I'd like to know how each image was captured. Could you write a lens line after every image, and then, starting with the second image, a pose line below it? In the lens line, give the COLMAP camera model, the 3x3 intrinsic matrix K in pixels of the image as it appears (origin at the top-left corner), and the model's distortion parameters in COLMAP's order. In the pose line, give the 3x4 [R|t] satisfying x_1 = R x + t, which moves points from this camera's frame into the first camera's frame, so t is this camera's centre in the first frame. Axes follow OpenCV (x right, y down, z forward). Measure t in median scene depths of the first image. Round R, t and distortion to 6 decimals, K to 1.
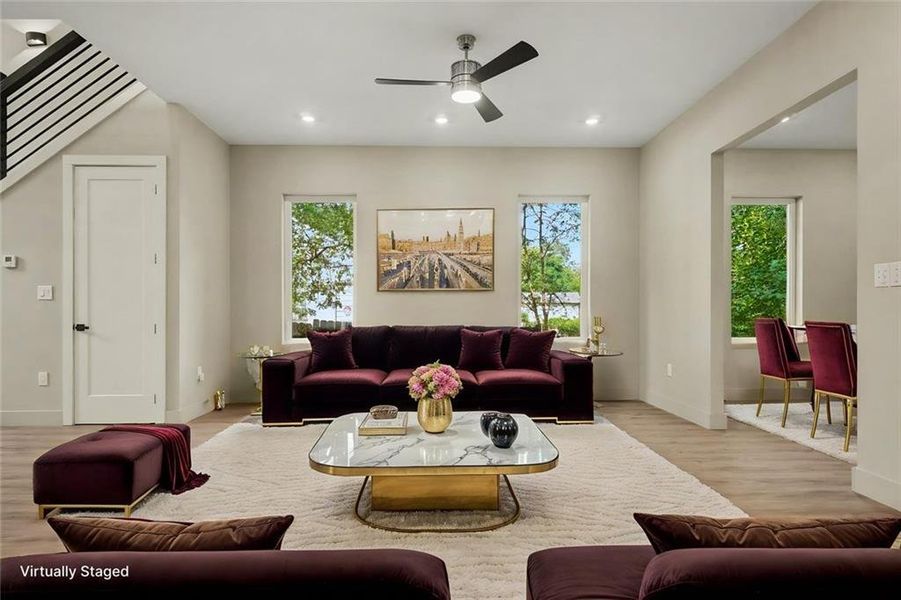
lens RADIAL K [[425.3, 0, 449.0], [0, 425.3, 305.8], [0, 0, 1]] dist [0.002220, 0.000741]
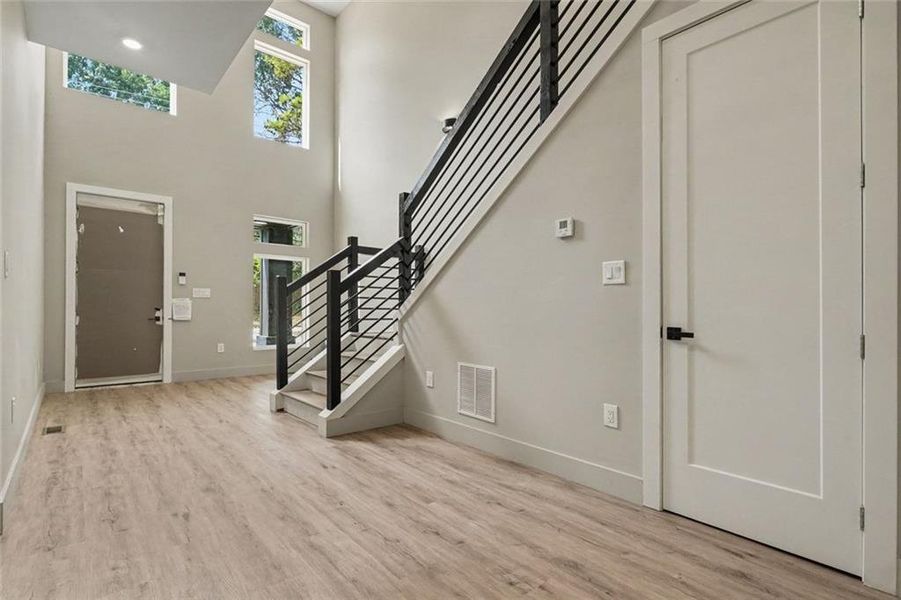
lens RADIAL K [[425.3, 0, 450.1], [0, 425.3, 303.0], [0, 0, 1]] dist [0.002220, 0.000741]
pose [[0.645554, -0.003429, -0.763707, -0.638915], [-0.000583, 0.999987, -0.004983, 0.015233], [0.763715, 0.003662, 0.645544, 0.438650]]
